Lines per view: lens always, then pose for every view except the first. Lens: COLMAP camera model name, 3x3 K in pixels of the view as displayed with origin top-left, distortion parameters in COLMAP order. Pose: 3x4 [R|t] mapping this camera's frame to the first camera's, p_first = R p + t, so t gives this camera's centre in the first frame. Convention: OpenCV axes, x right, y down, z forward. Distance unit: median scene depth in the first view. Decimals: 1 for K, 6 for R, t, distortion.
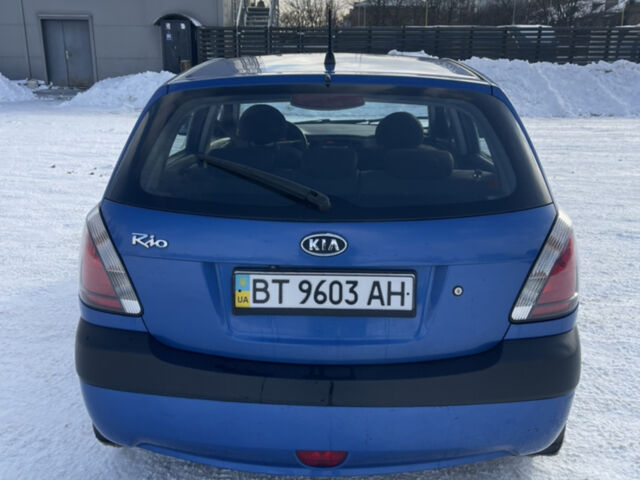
lens RADIAL K [[642.2, 0, 320.0], [0, 642.2, 240.0], [0, 0, 1]] dist [0.035676, -0.004335]
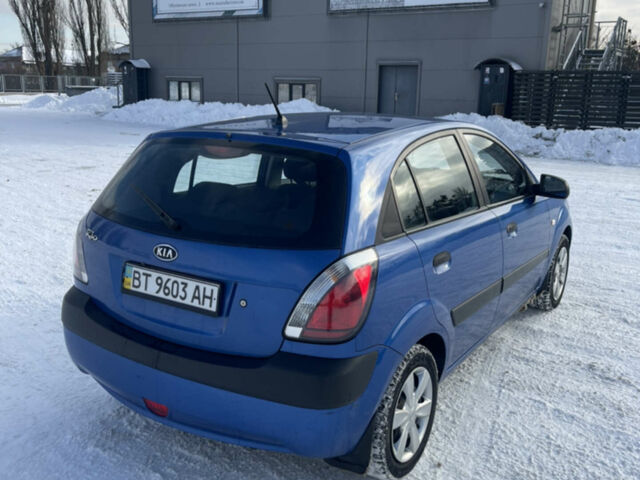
lens RADIAL K [[642.2, 0, 320.0], [0, 642.2, 240.0], [0, 0, 1]] dist [0.035676, -0.004335]
pose [[0.860680, 0.132228, -0.491676, 0.953570], [-0.160345, 0.986943, -0.015263, -0.050979], [0.483238, 0.091975, 0.870644, -0.061704]]
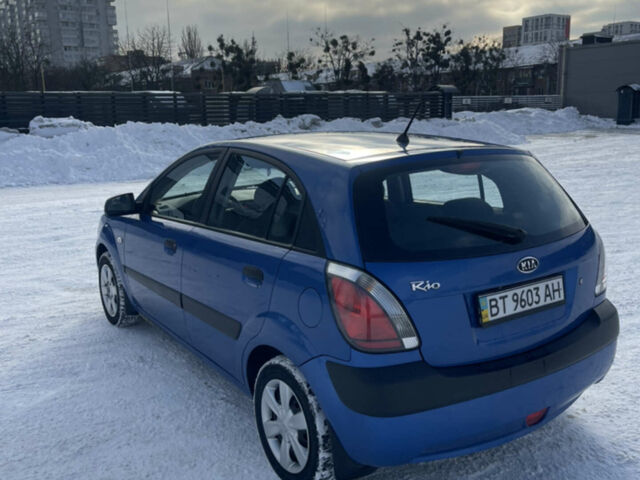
lens RADIAL K [[642.2, 0, 320.0], [0, 642.2, 240.0], [0, 0, 1]] dist [0.035676, -0.004335]
pose [[0.806589, -0.136581, 0.575118, -1.157030], [0.186575, 0.982029, -0.028452, -0.090437], [-0.560896, 0.130251, 0.817576, 0.069787]]
